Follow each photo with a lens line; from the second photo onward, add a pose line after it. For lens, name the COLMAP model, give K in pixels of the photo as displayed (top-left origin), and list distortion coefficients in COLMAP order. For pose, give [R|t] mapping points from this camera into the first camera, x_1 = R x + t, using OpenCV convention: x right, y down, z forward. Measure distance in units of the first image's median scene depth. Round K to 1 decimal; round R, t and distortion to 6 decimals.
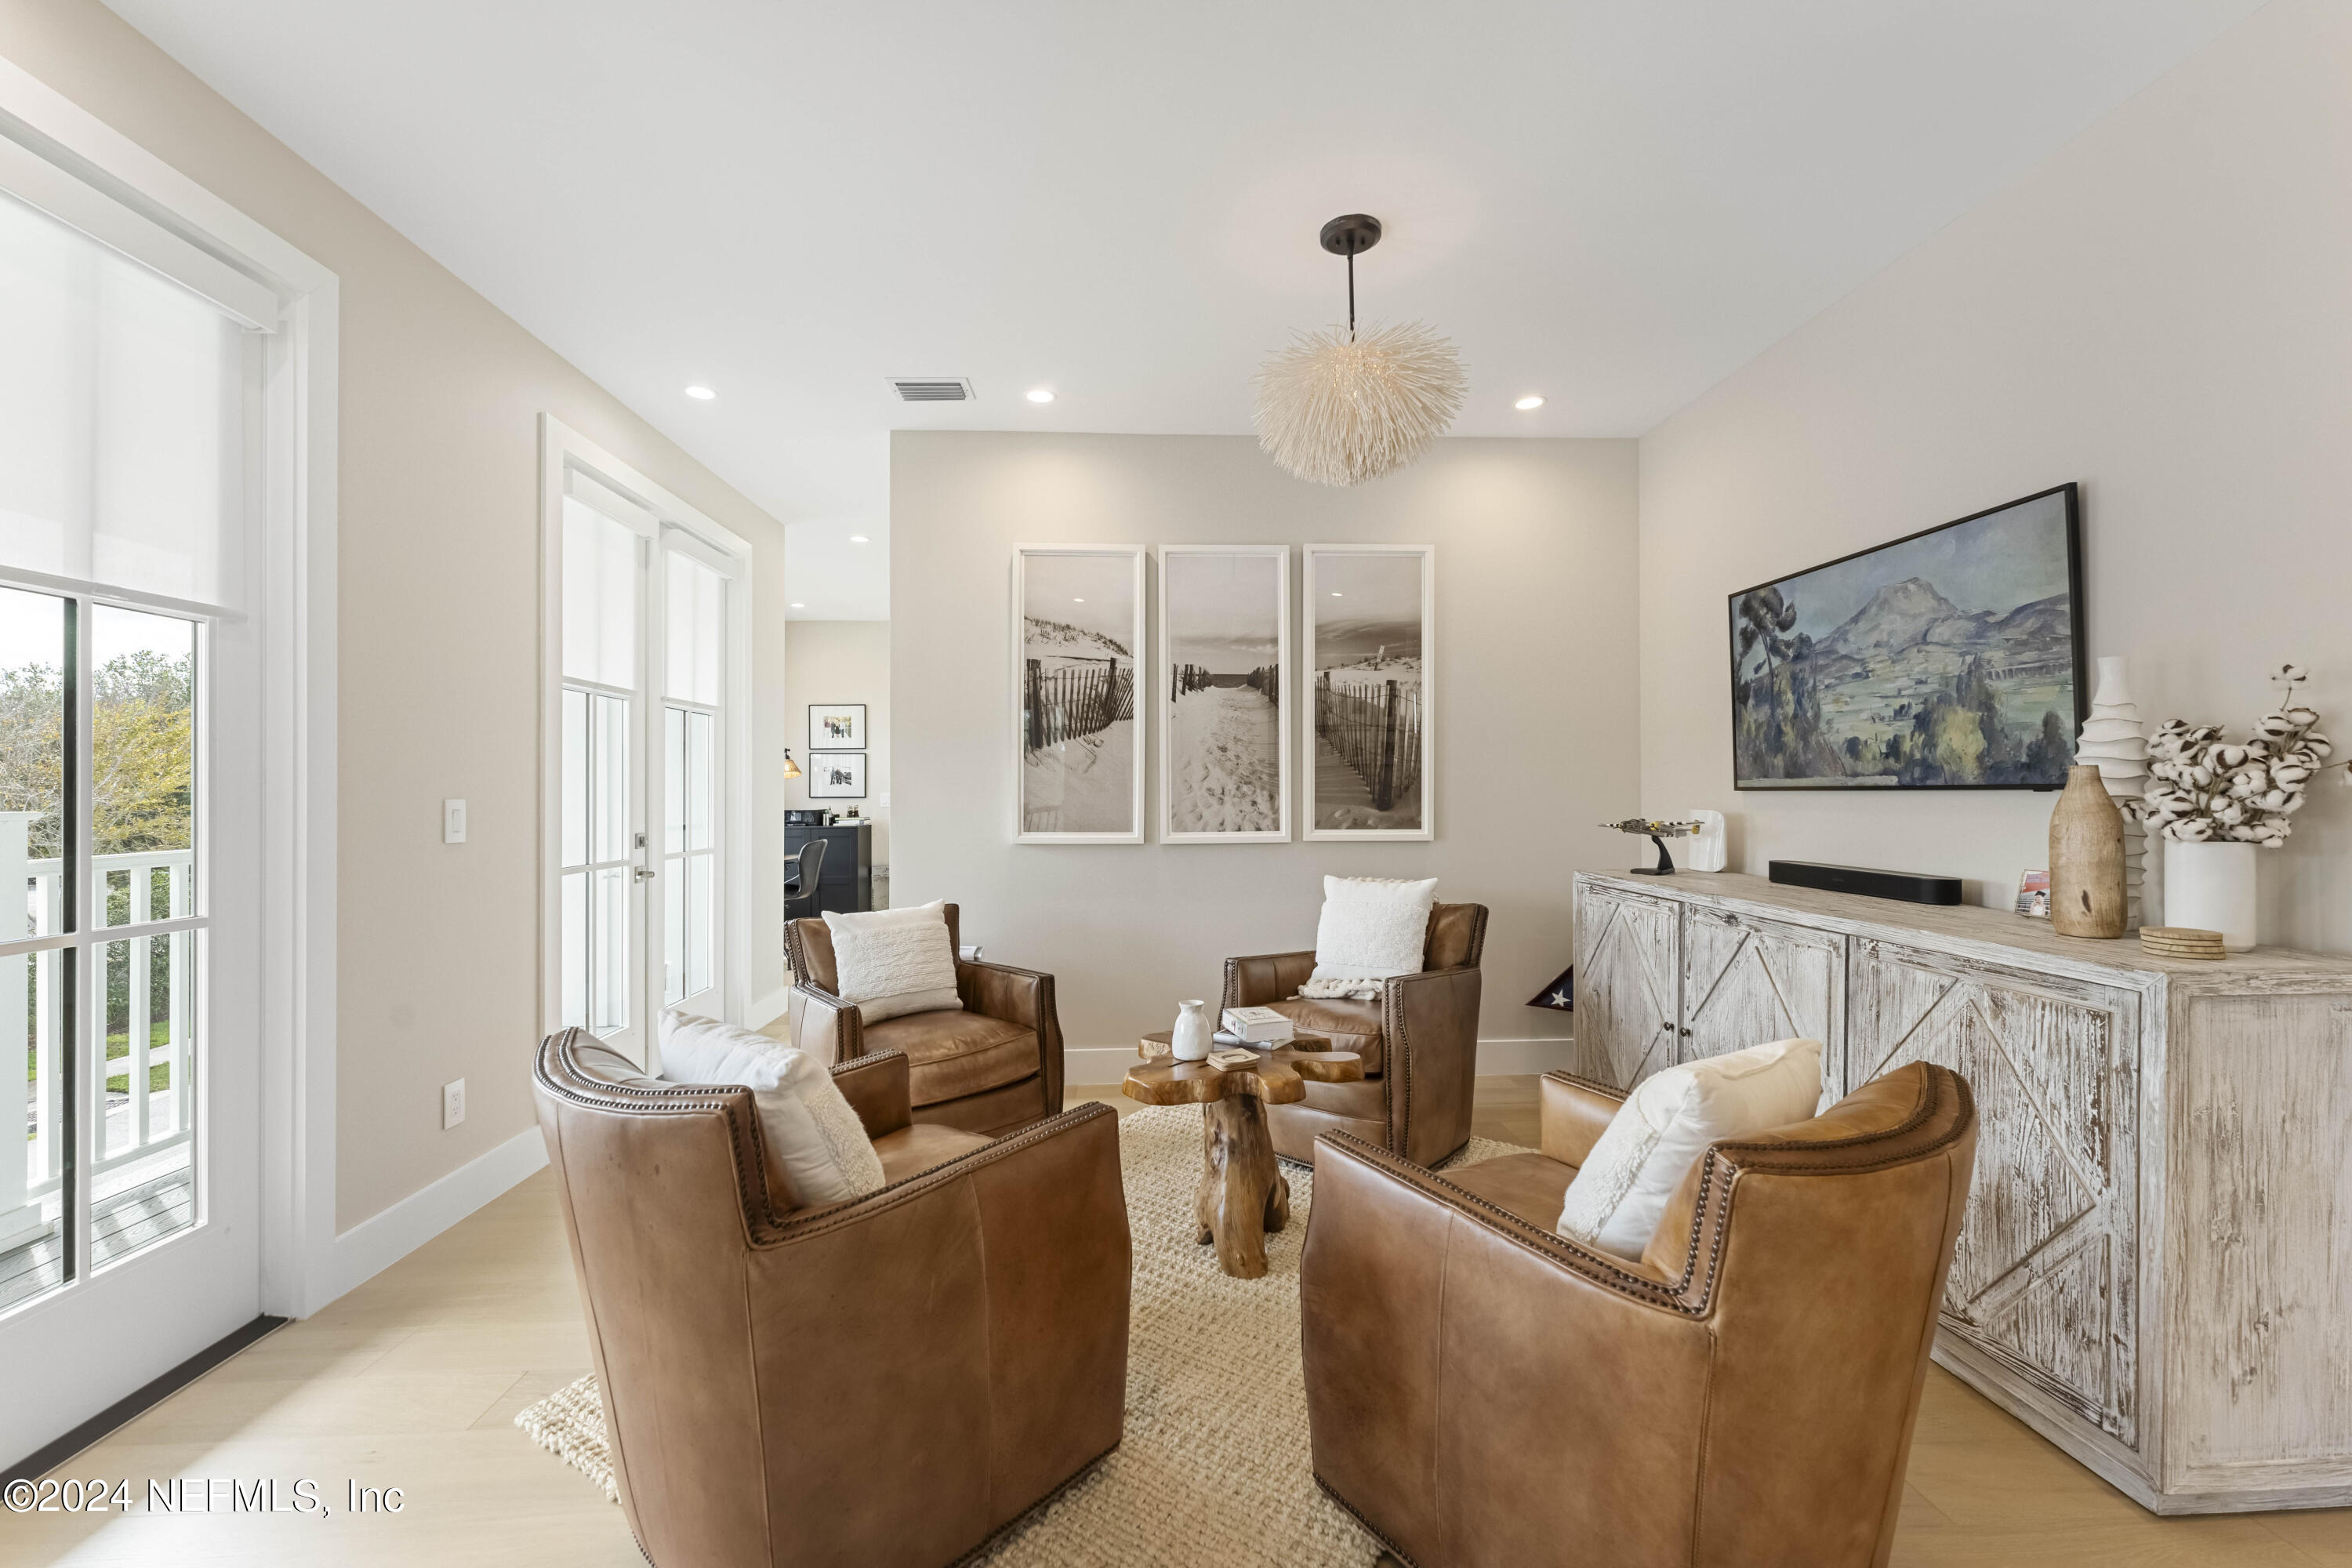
lens RADIAL K [[959.0, 0, 1165.6], [0, 959.0, 780.0], [0, 0, 1]] dist [-0.008855, 0.000092]
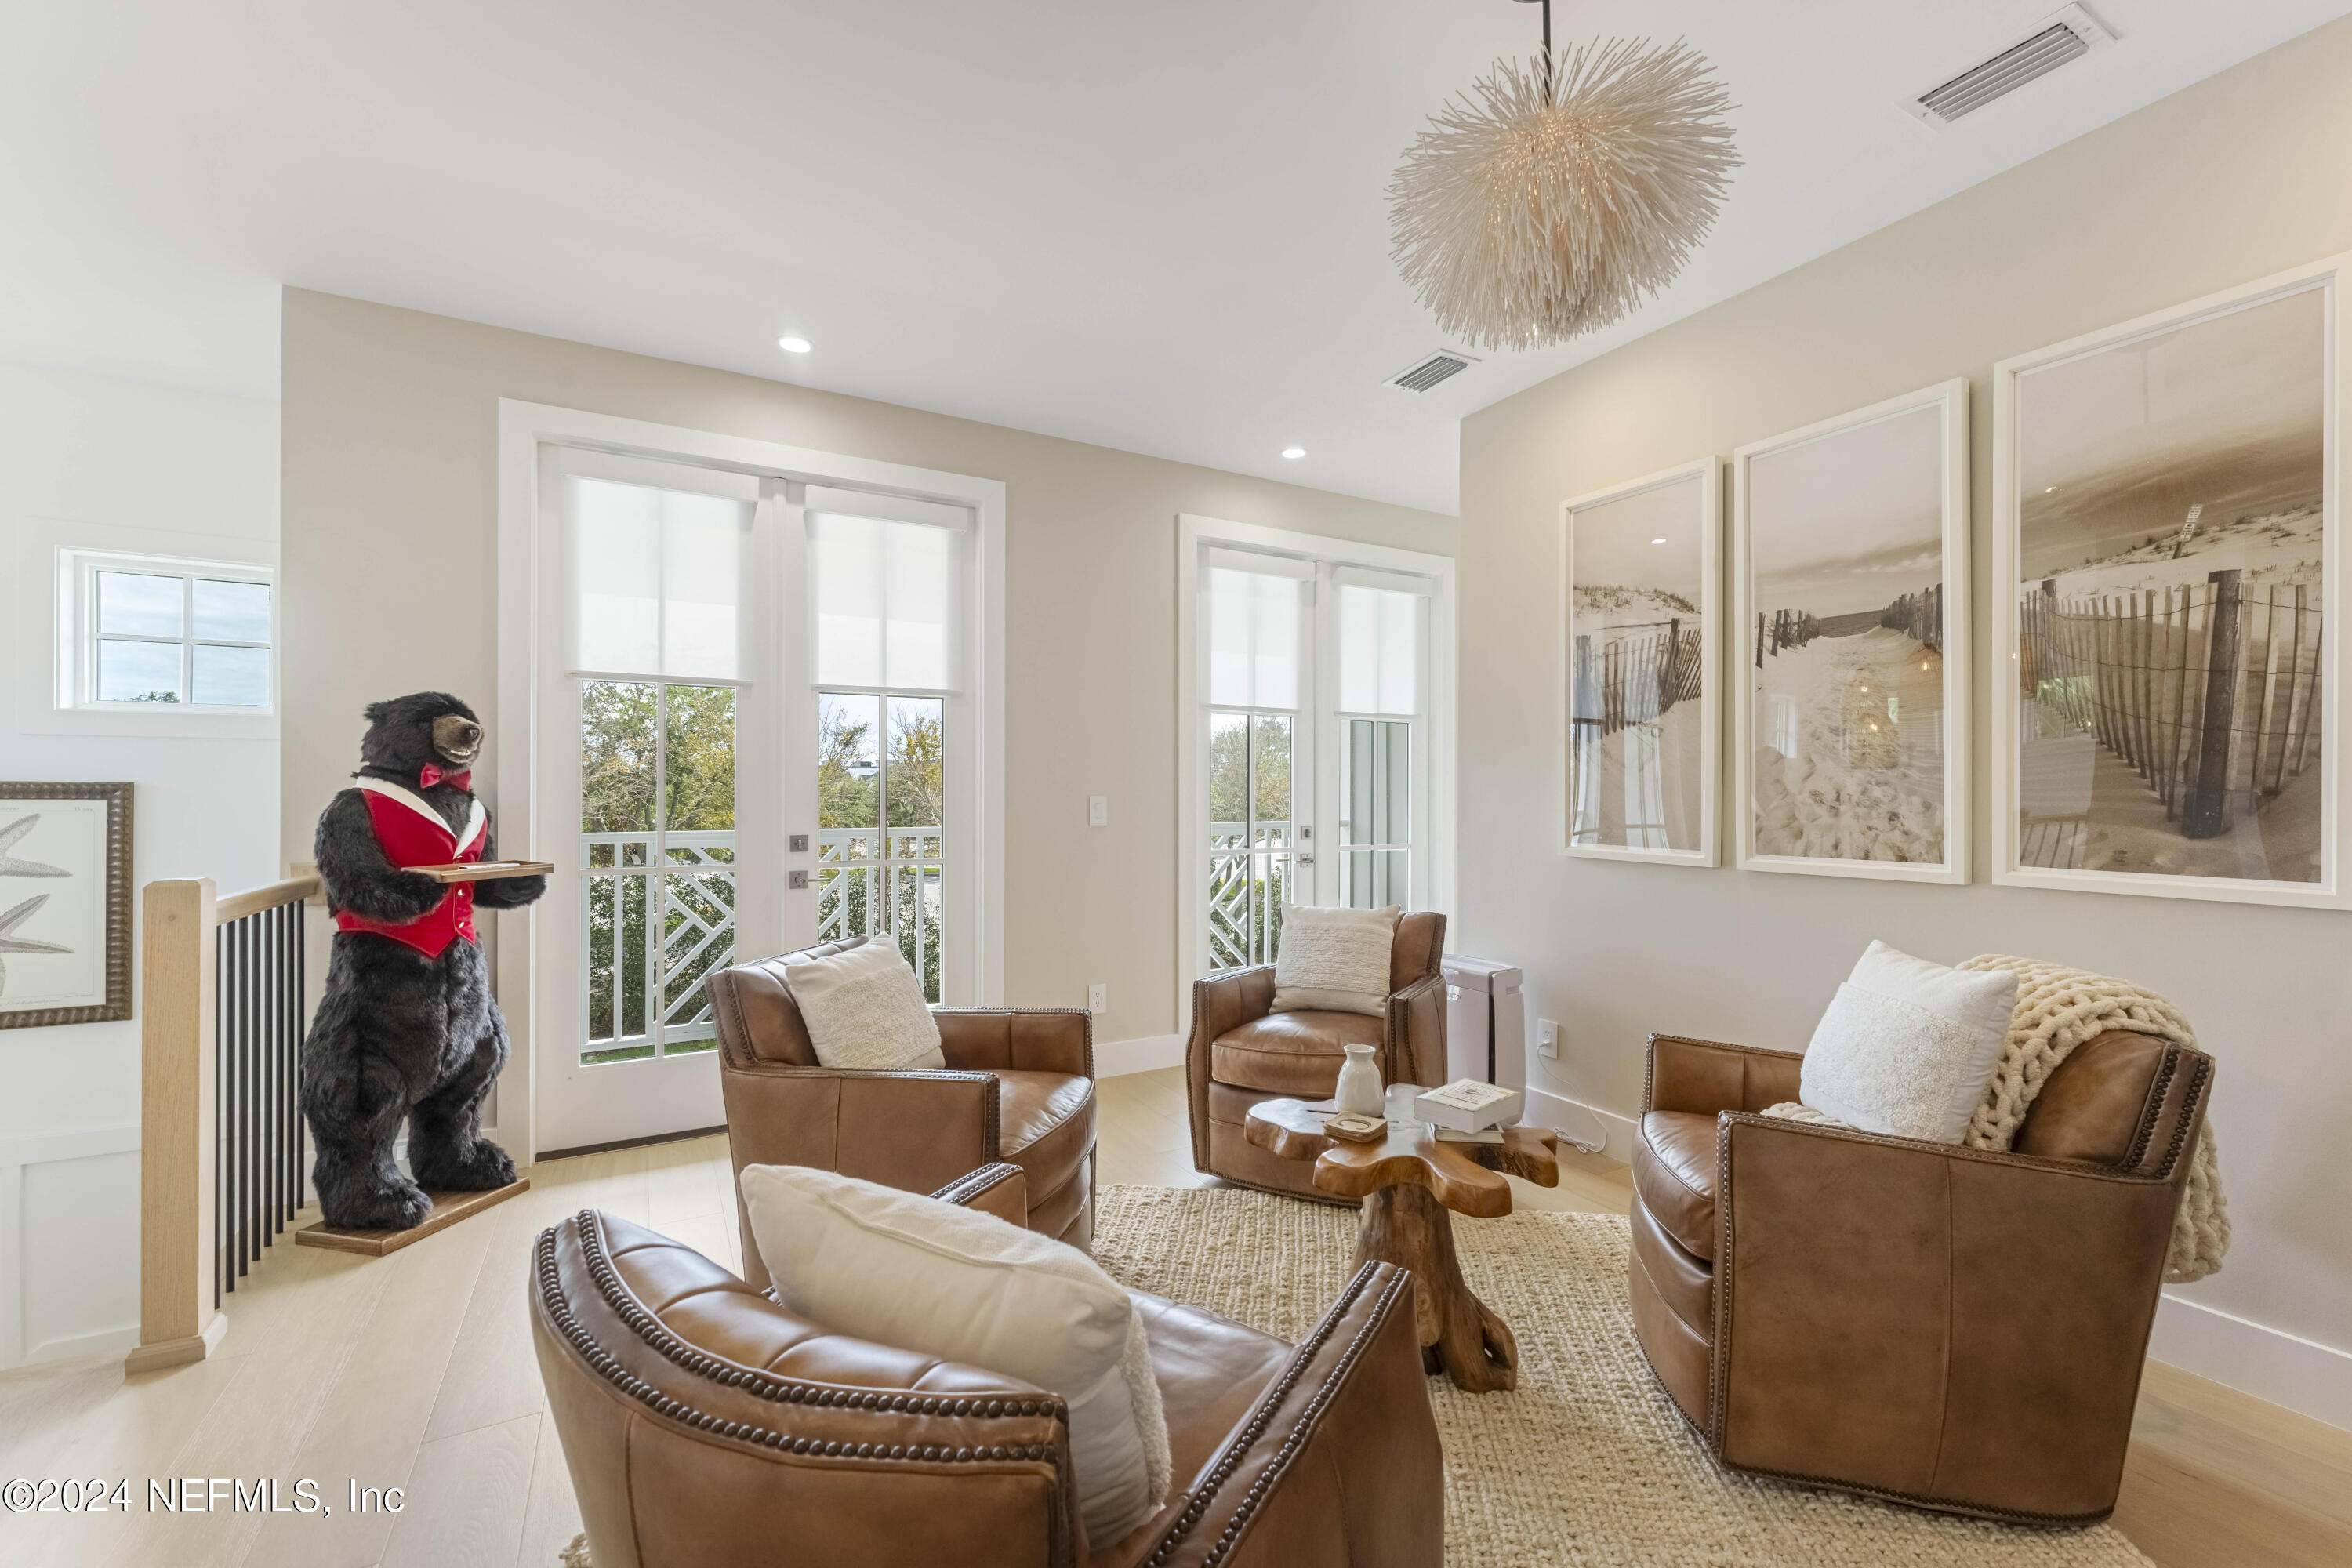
lens RADIAL K [[959.0, 0, 1176.7], [0, 959.0, 790.8], [0, 0, 1]] dist [-0.008855, 0.000092]
pose [[0.424161, 0.003929, -0.905578, 0.457879], [0.004561, 0.999969, 0.006475, 0.001775], [0.905575, -0.006877, 0.424130, 0.321237]]
